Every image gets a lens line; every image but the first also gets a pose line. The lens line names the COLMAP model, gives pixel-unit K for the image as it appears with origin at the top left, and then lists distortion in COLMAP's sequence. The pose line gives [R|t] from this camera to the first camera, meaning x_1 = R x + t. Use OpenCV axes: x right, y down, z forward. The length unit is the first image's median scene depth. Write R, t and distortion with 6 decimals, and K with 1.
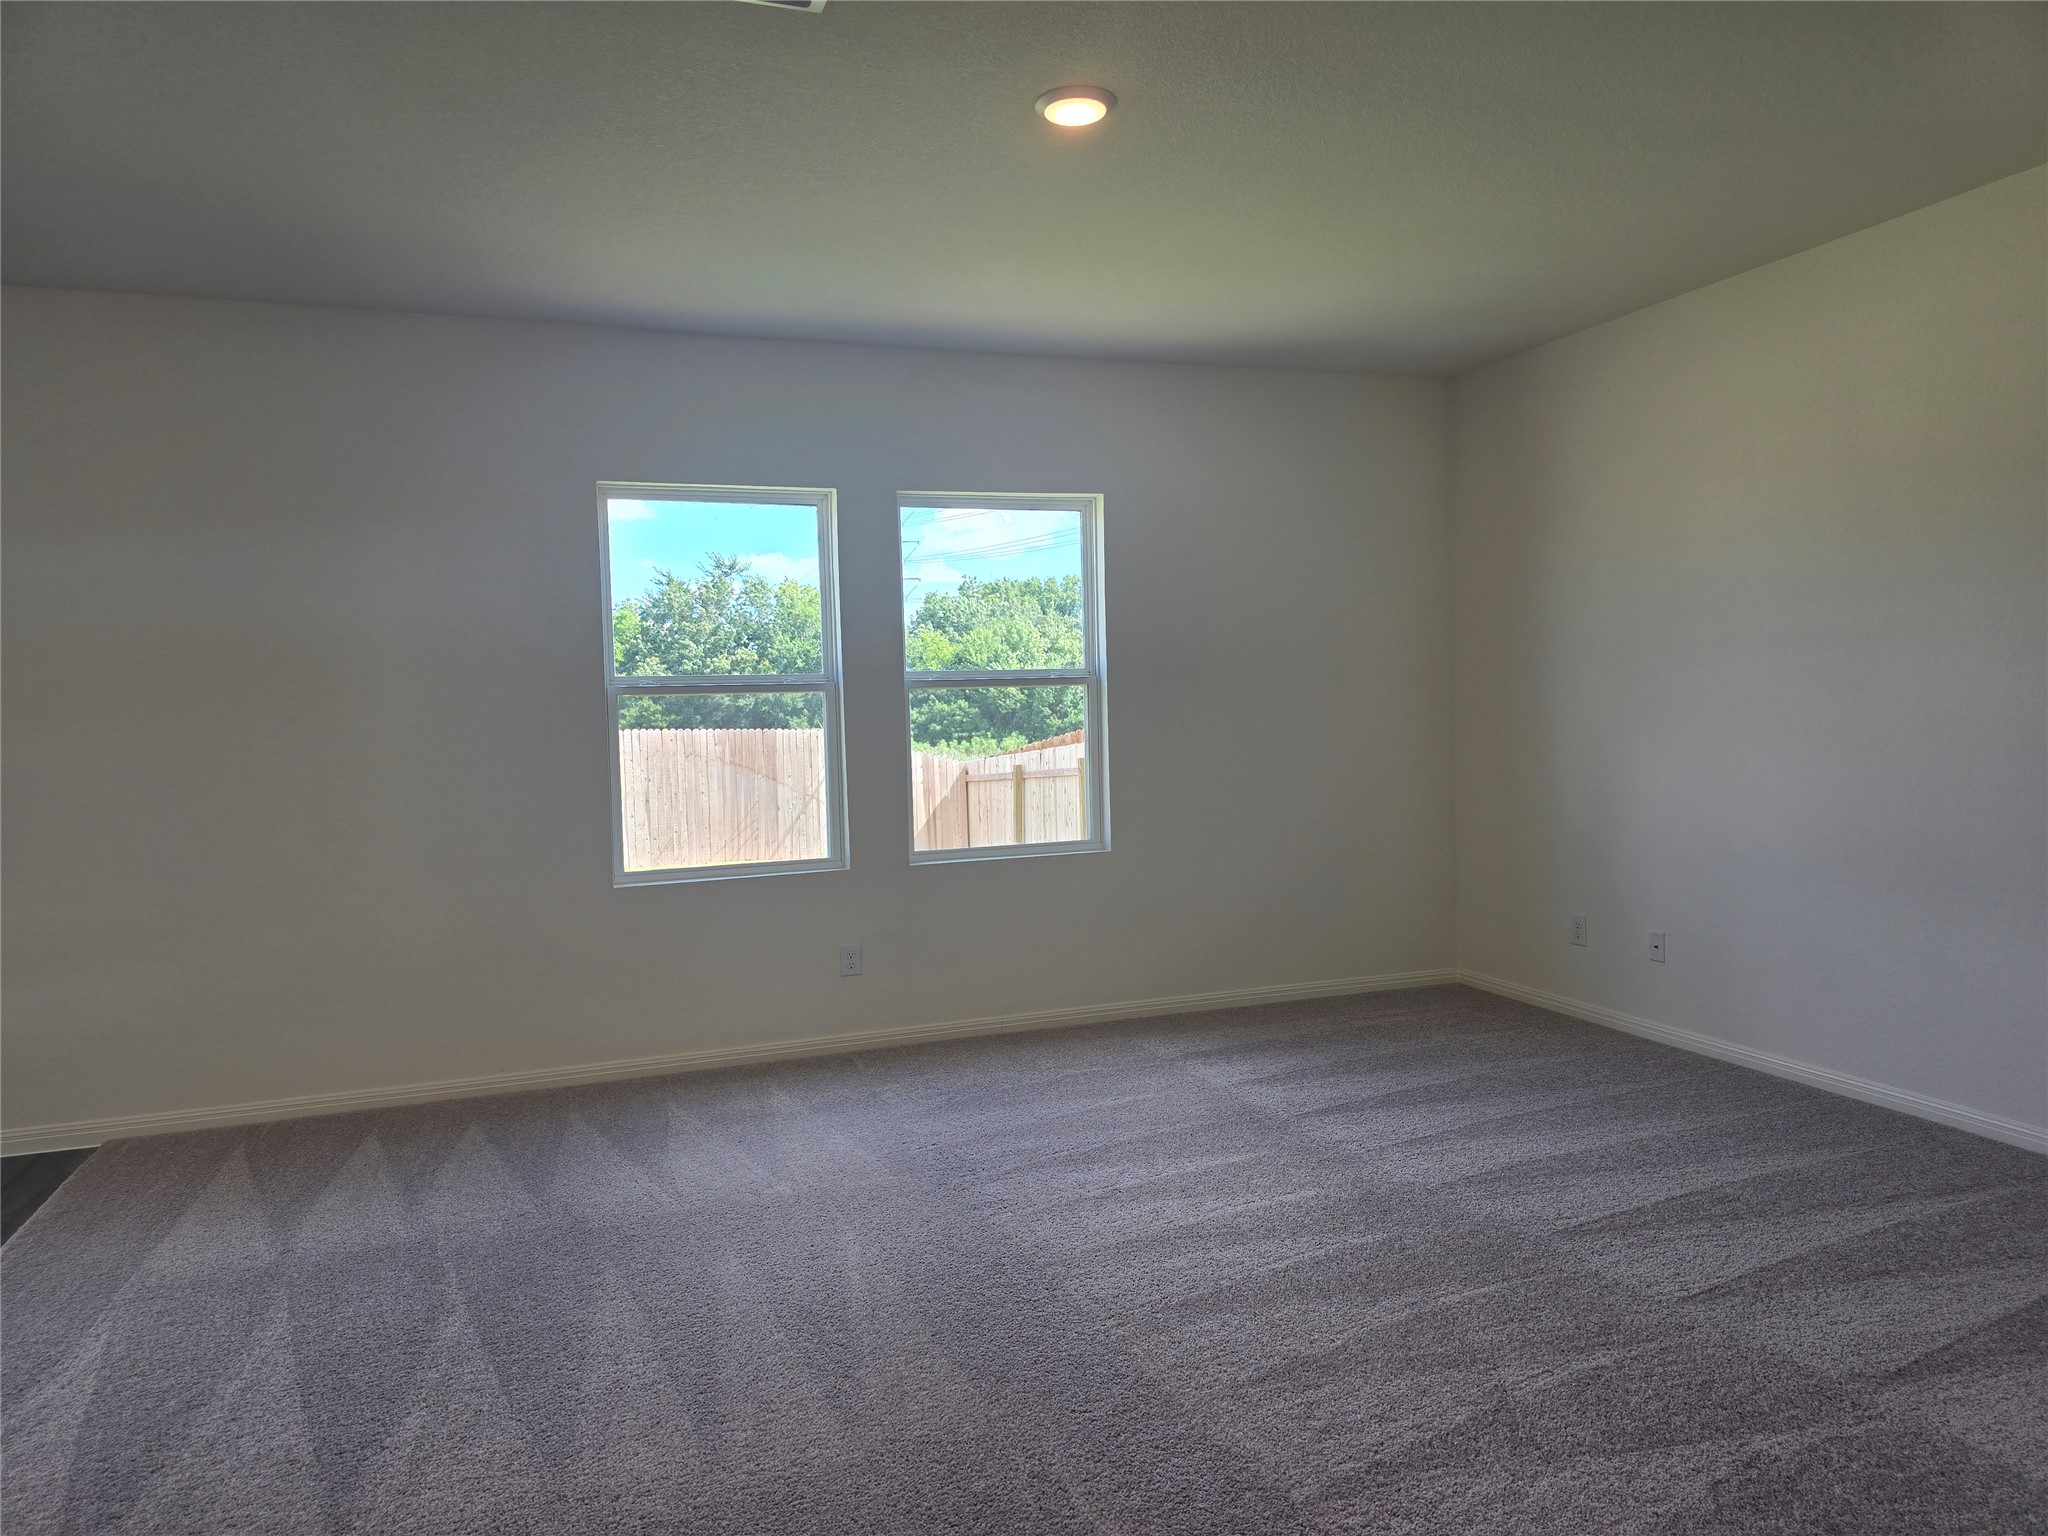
lens RADIAL K [[1372.5, 0, 1042.2], [0, 1372.5, 755.4], [0, 0, 1]] dist [0.107918, -0.125759]
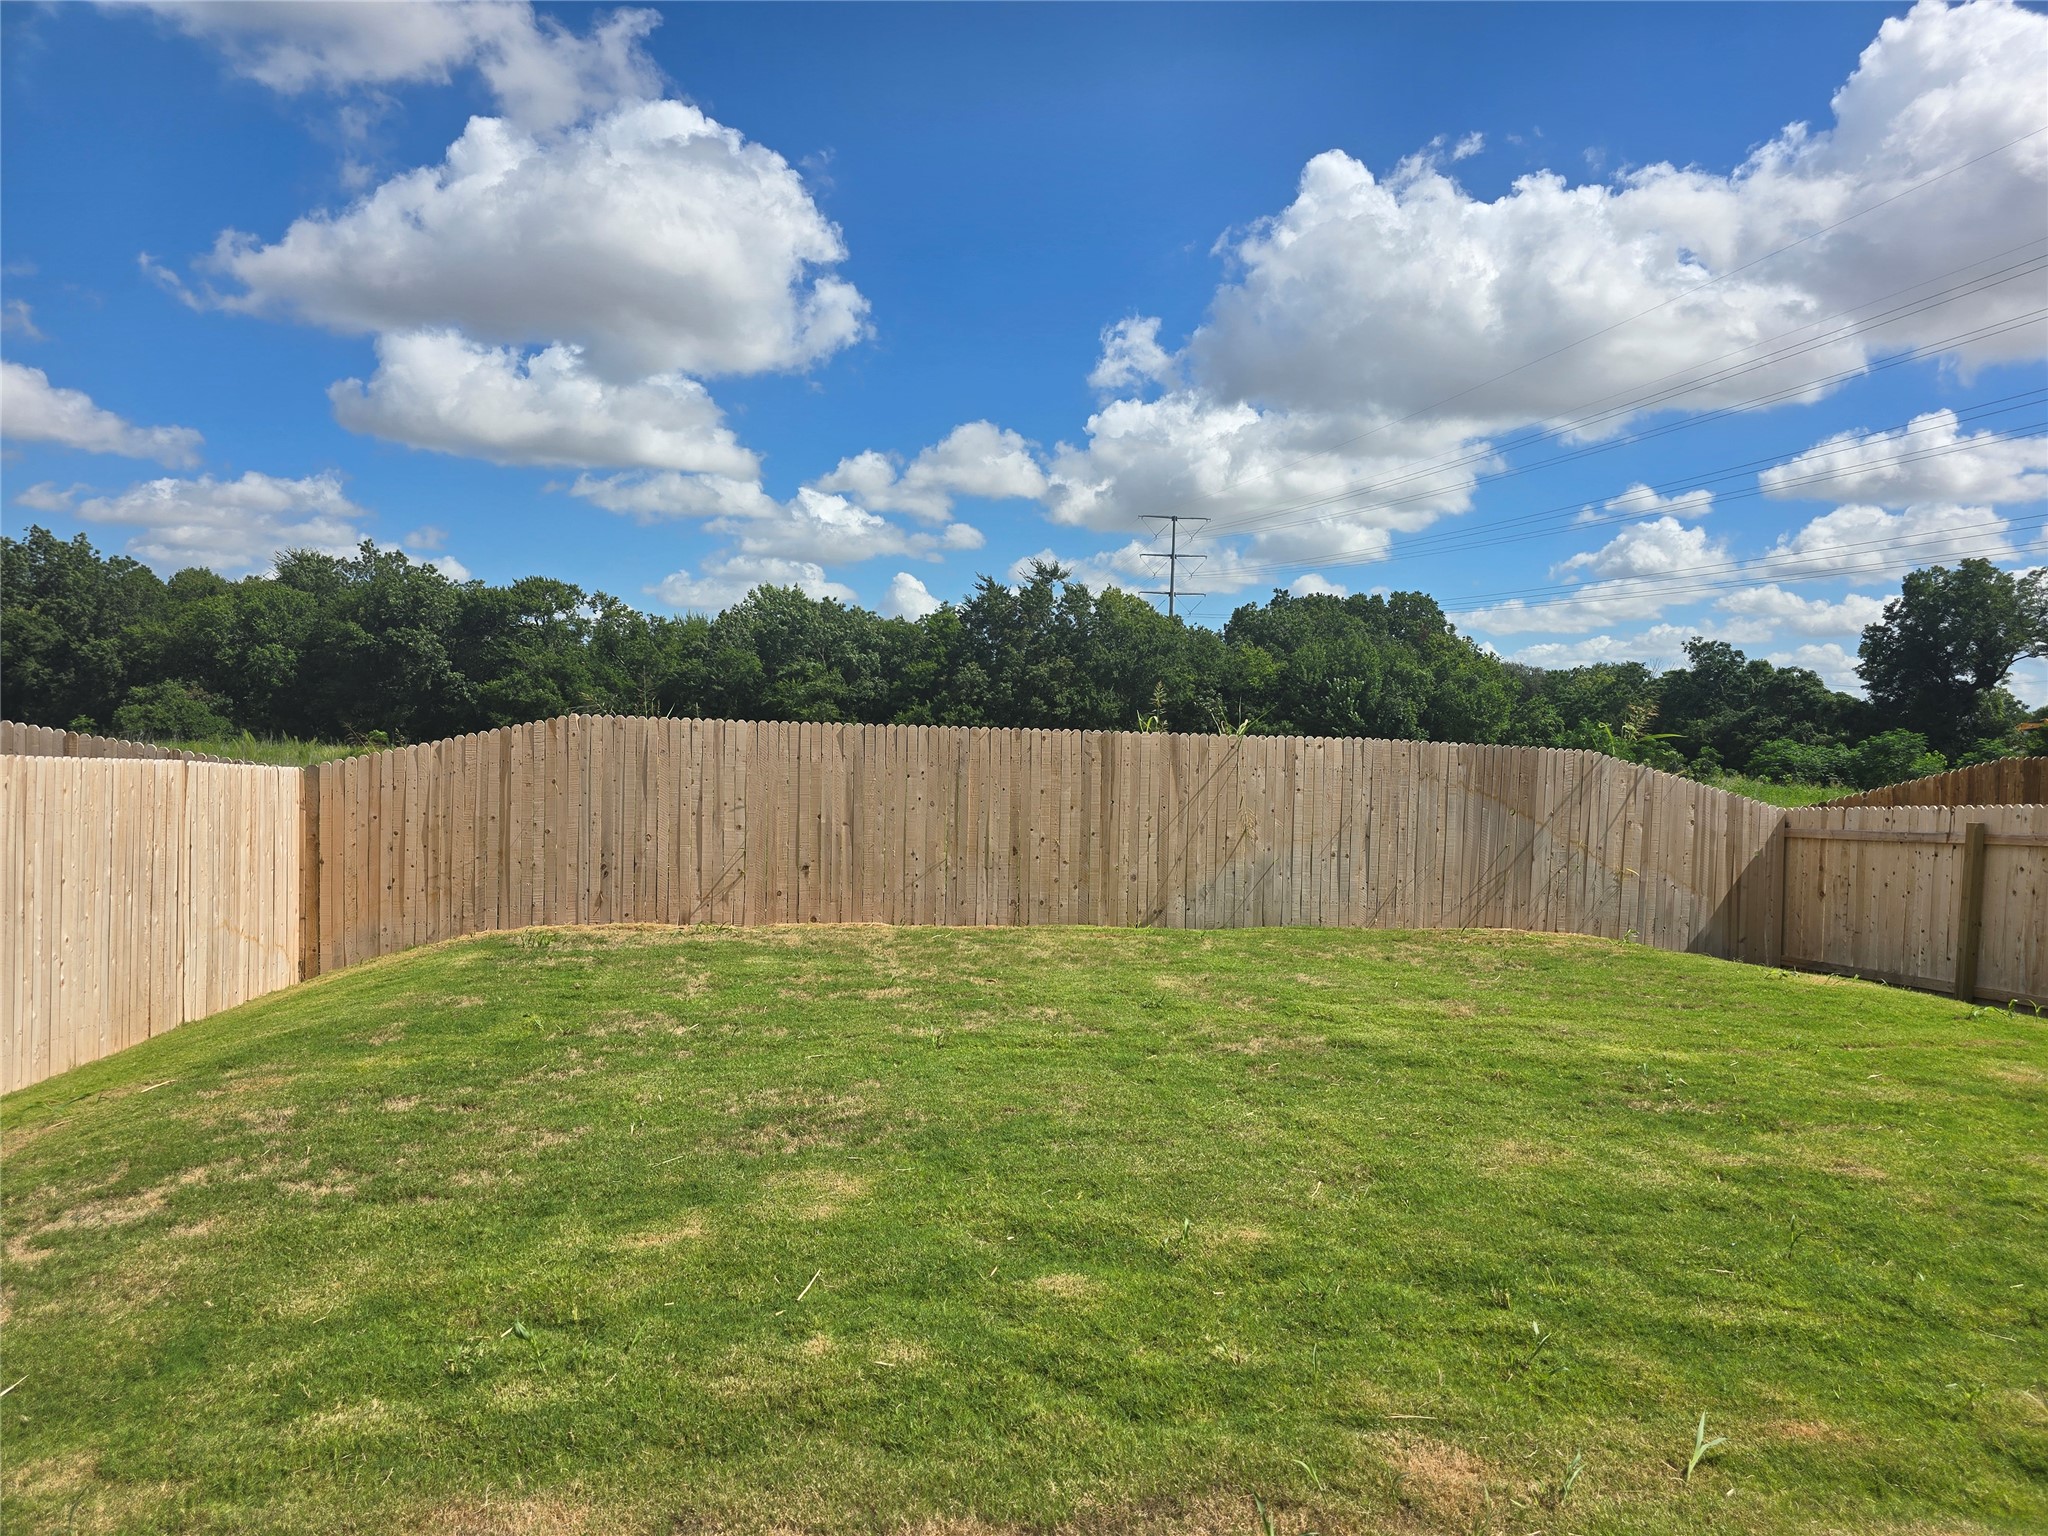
lens RADIAL K [[1372.5, 0, 1042.2], [0, 1372.5, 755.4], [0, 0, 1]] dist [0.107918, -0.125759]
pose [[0.982573, 0.055257, -0.177472, -0.304416], [-0.057580, 0.998309, -0.007964, 0.005431], [0.176732, 0.018044, 0.984094, 0.237265]]
